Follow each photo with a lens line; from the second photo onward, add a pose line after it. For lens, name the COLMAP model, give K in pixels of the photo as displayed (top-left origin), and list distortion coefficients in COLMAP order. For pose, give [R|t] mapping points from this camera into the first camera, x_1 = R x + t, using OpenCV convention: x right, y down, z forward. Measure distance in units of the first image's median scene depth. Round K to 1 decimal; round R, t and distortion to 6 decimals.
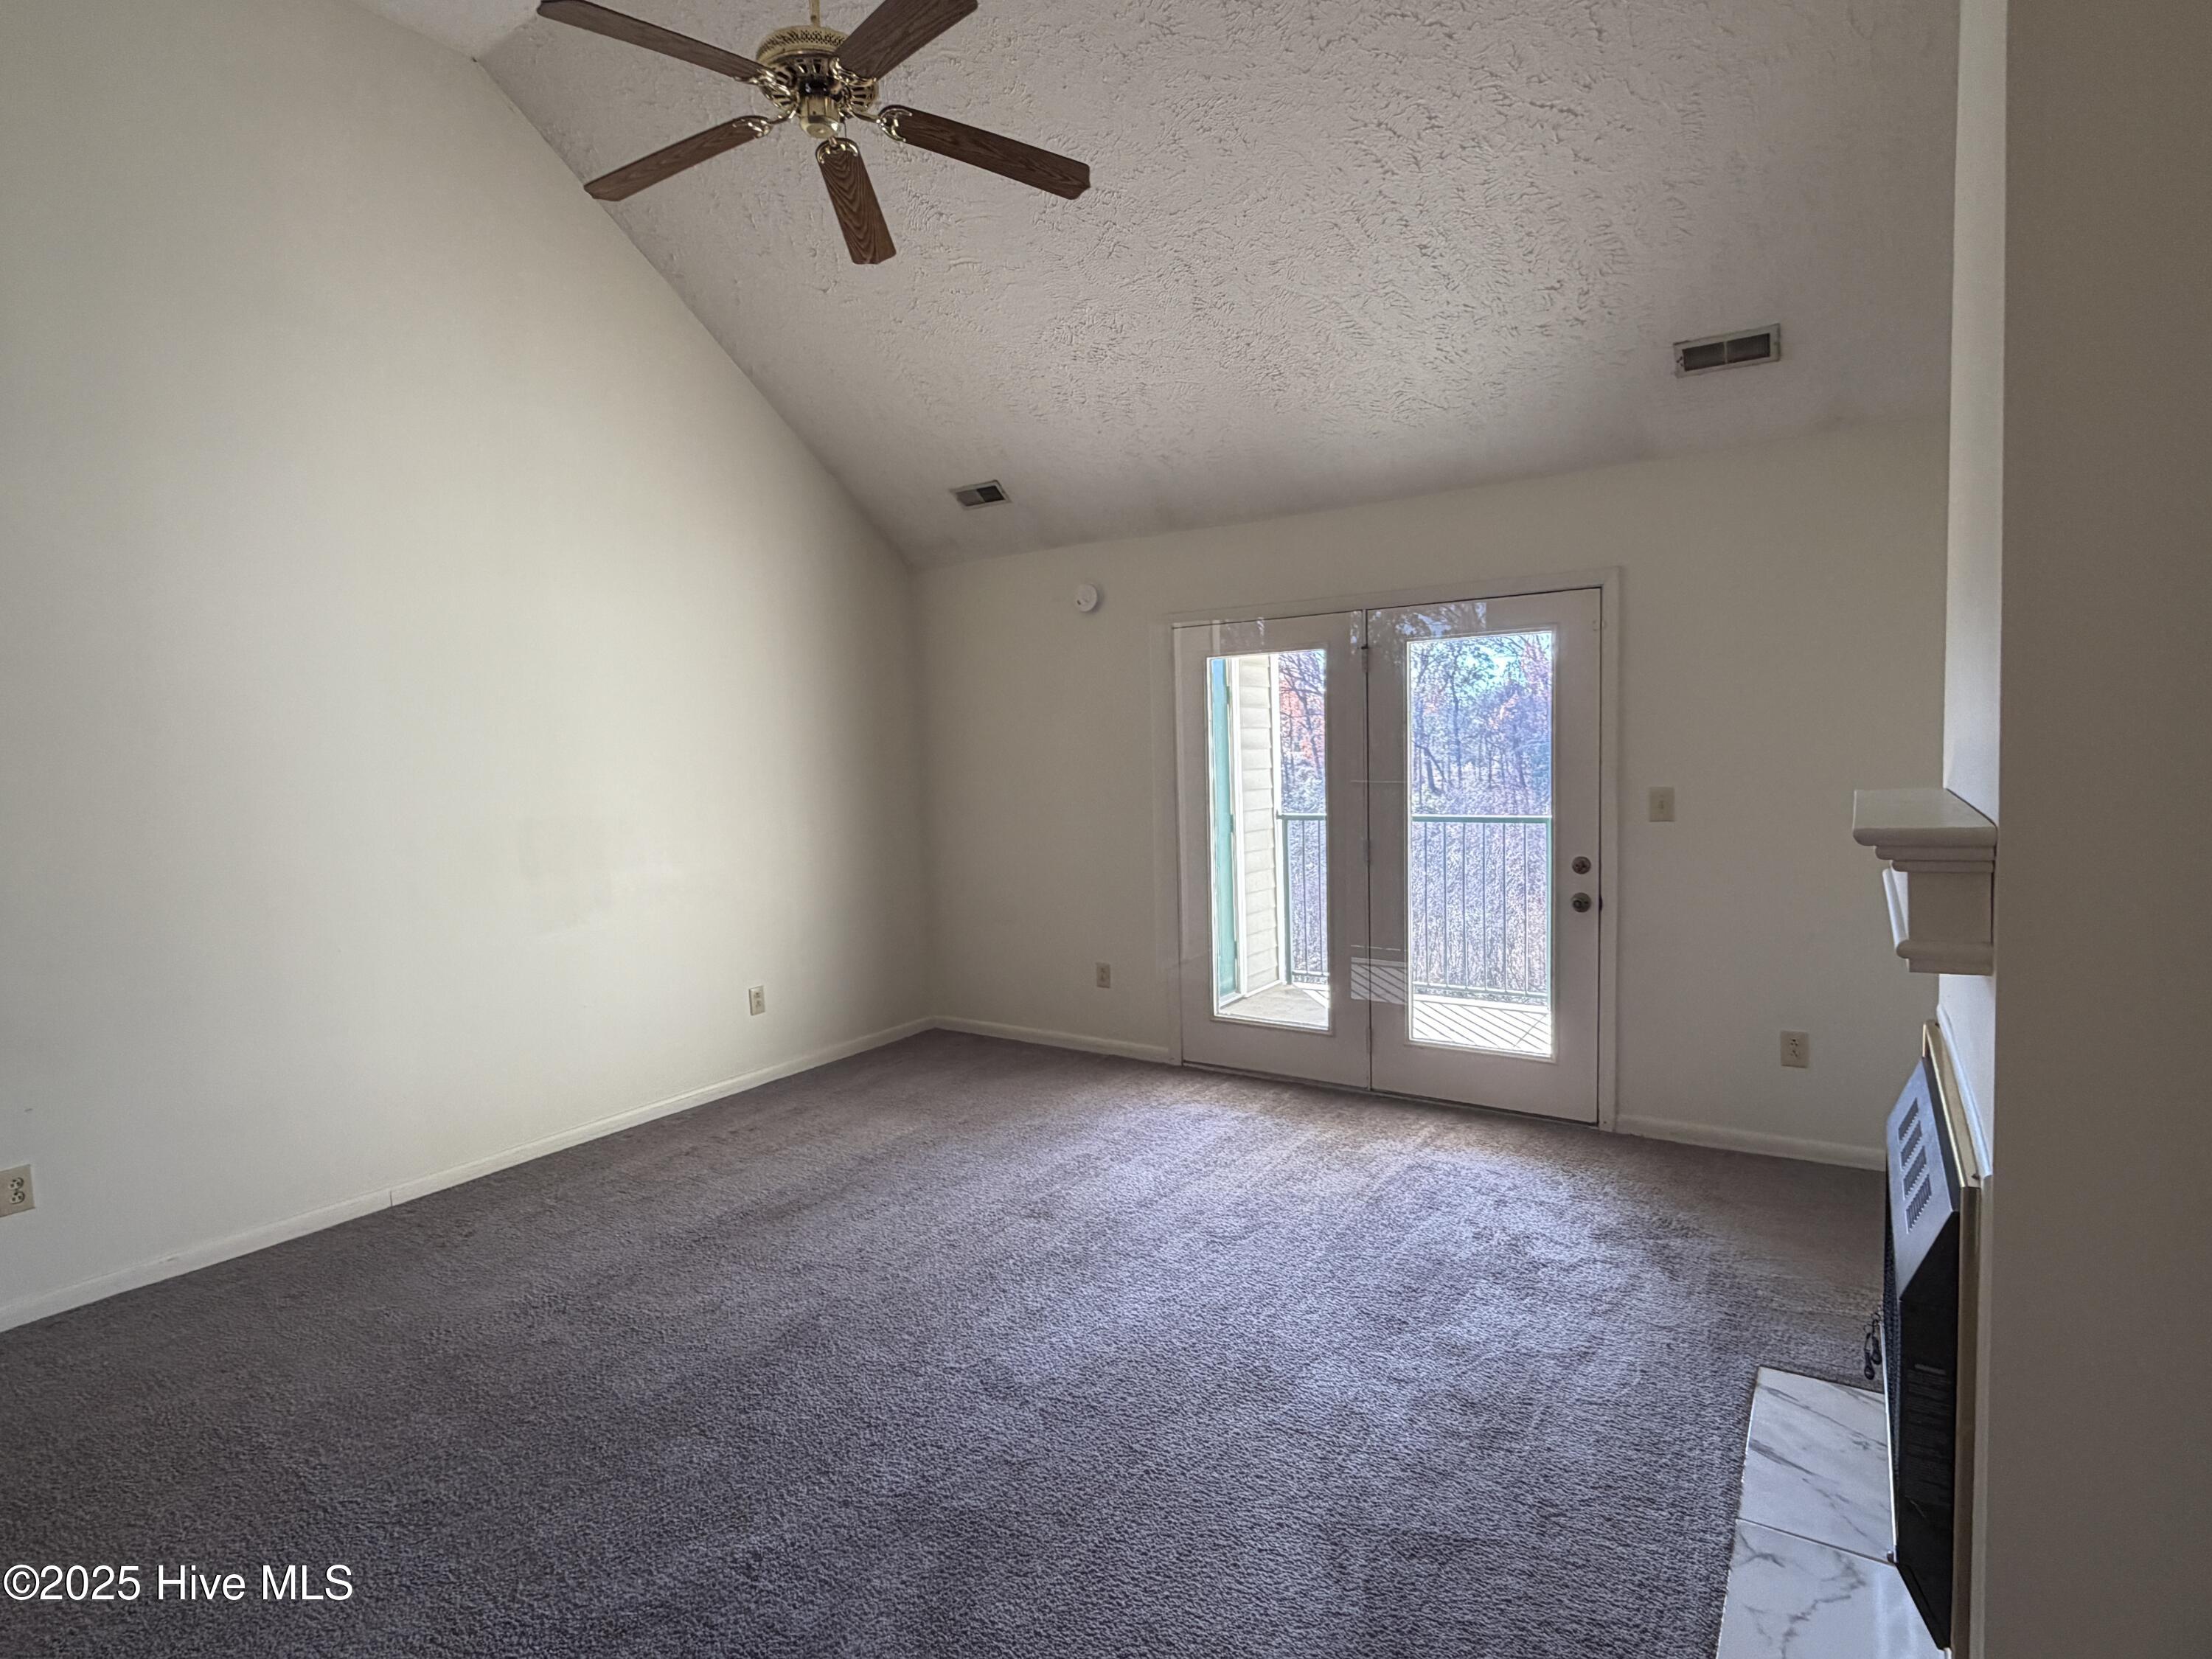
lens RADIAL K [[1129.1, 0, 1089.6], [0, 1129.1, 821.1], [0, 0, 1]] dist [0.000445, -0.000467]
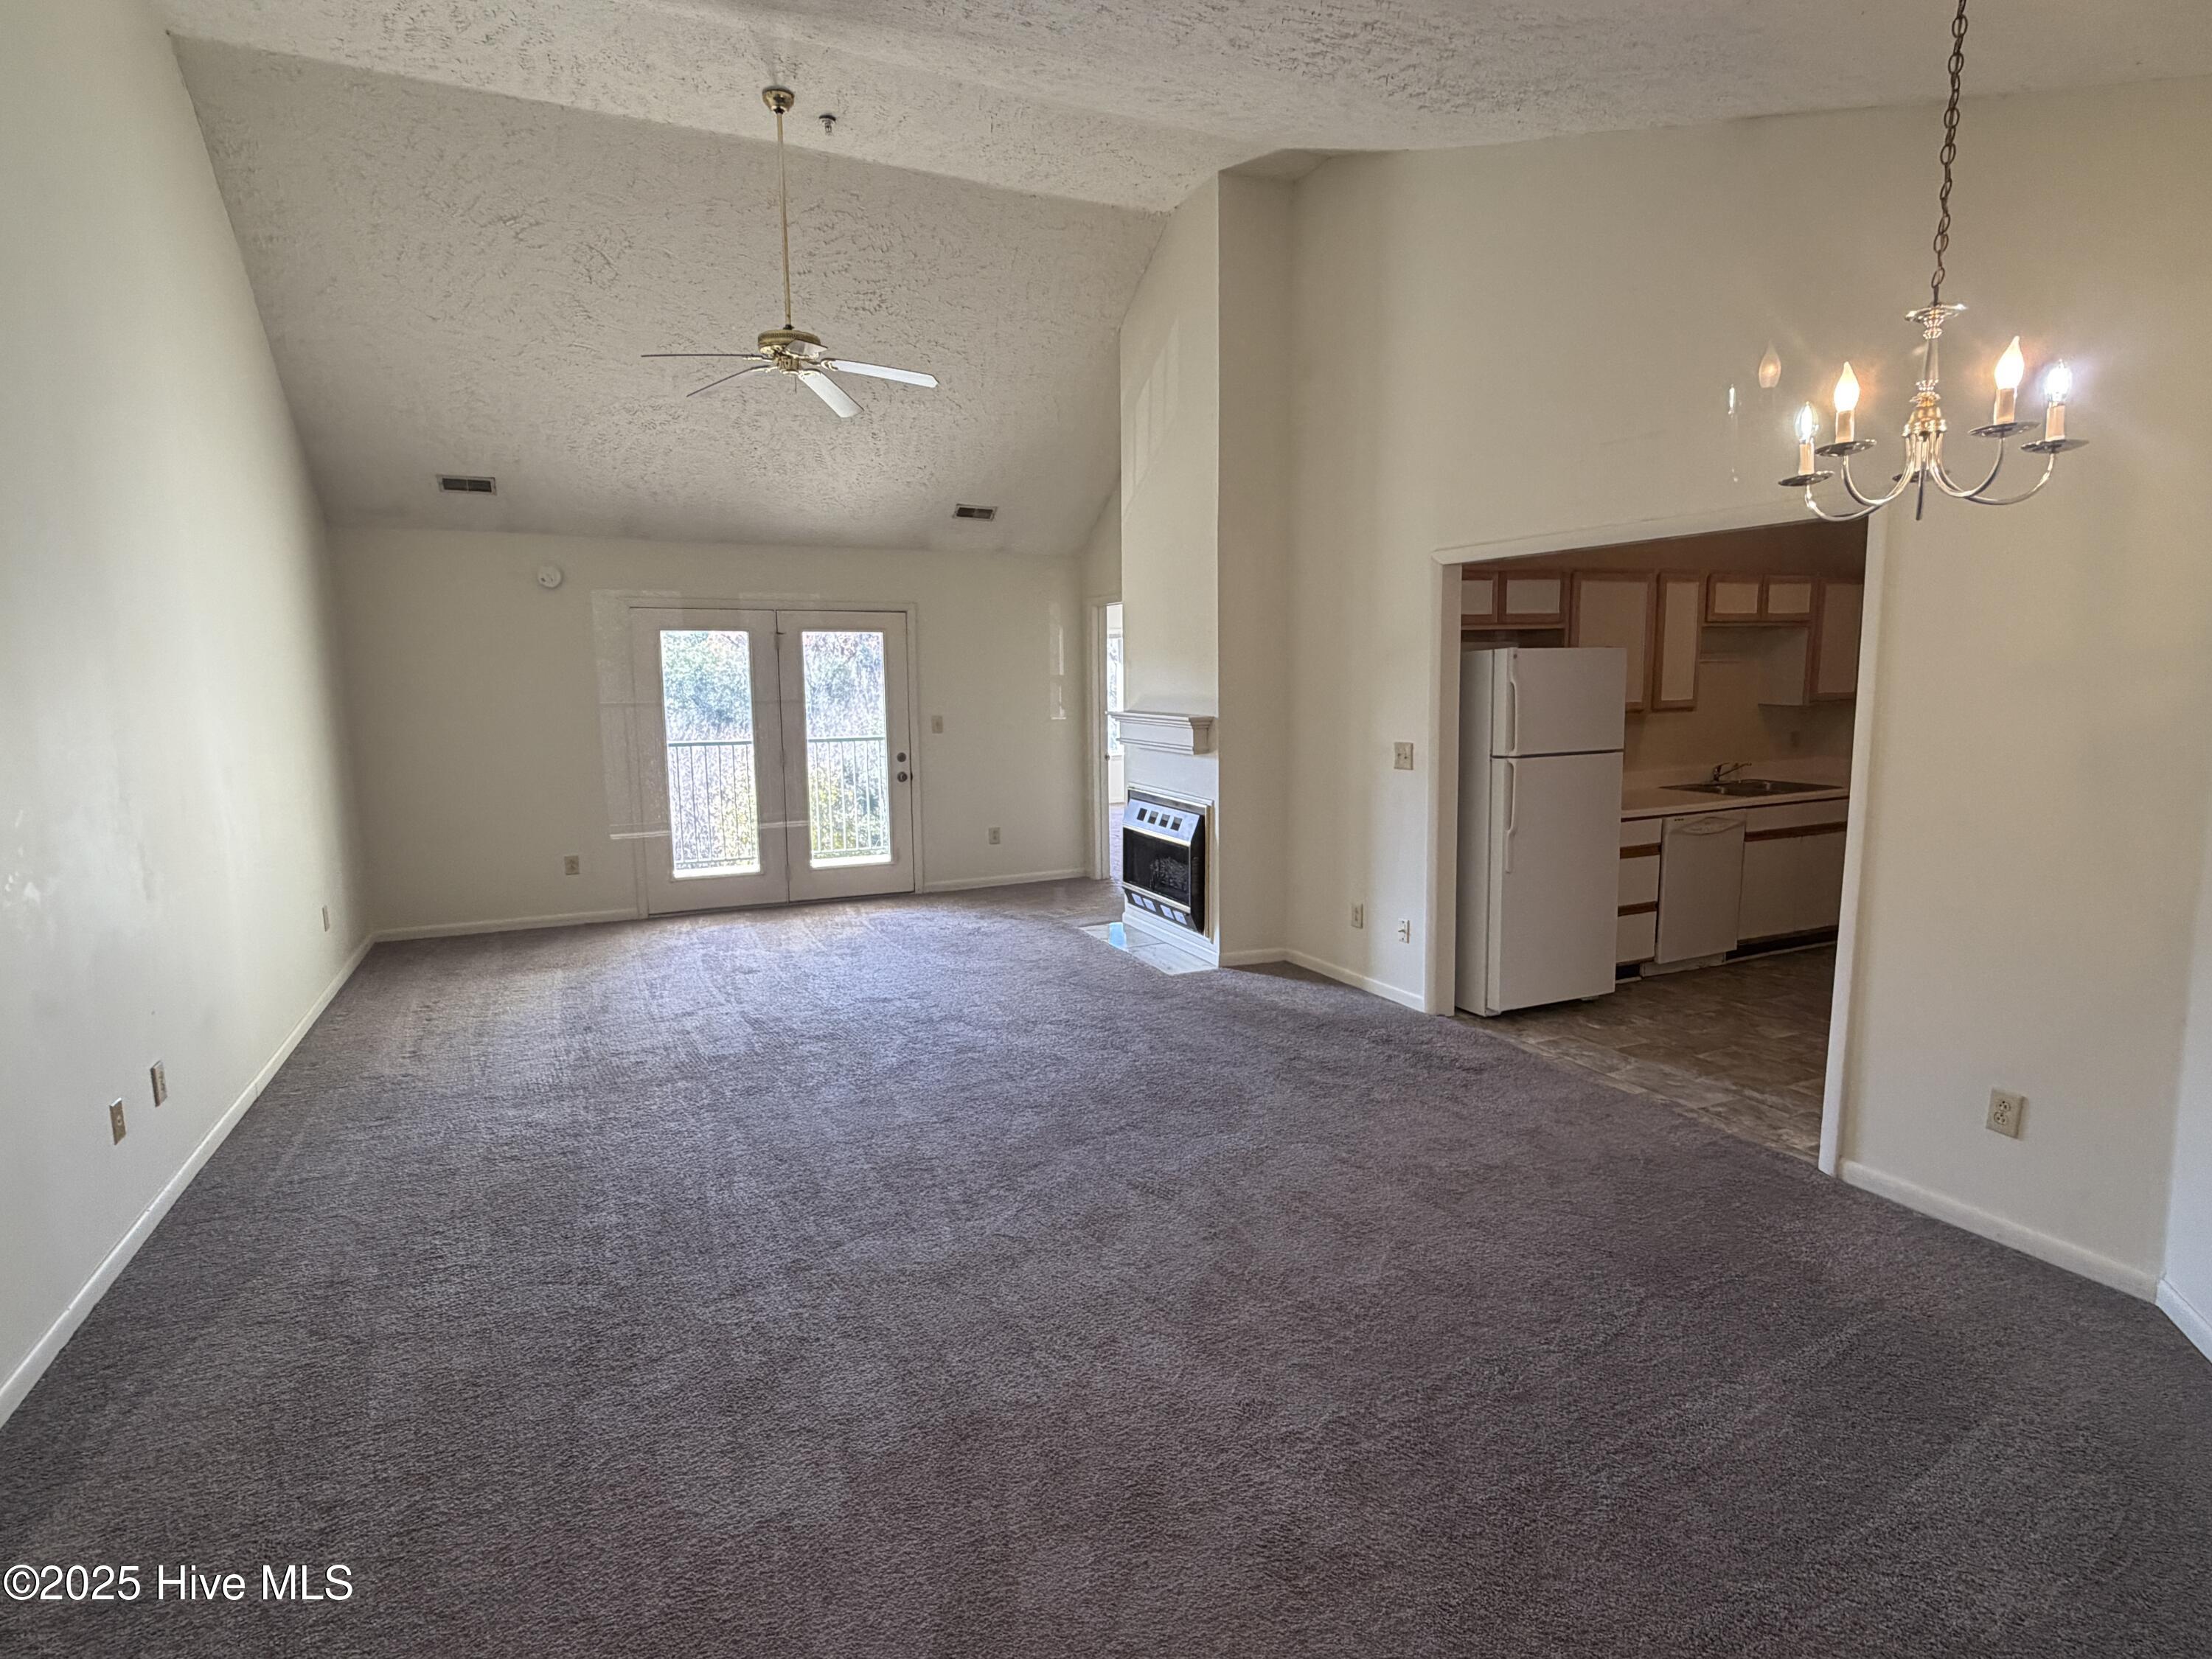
lens RADIAL K [[1129.1, 0, 1089.6], [0, 1129.1, 821.1], [0, 0, 1]] dist [0.000445, -0.000467]
pose [[0.524432, -0.087851, 0.846908, -0.994657], [0.045766, 0.996133, 0.074991, 0.017521], [-0.850222, -0.000568, 0.526425, -0.269548]]
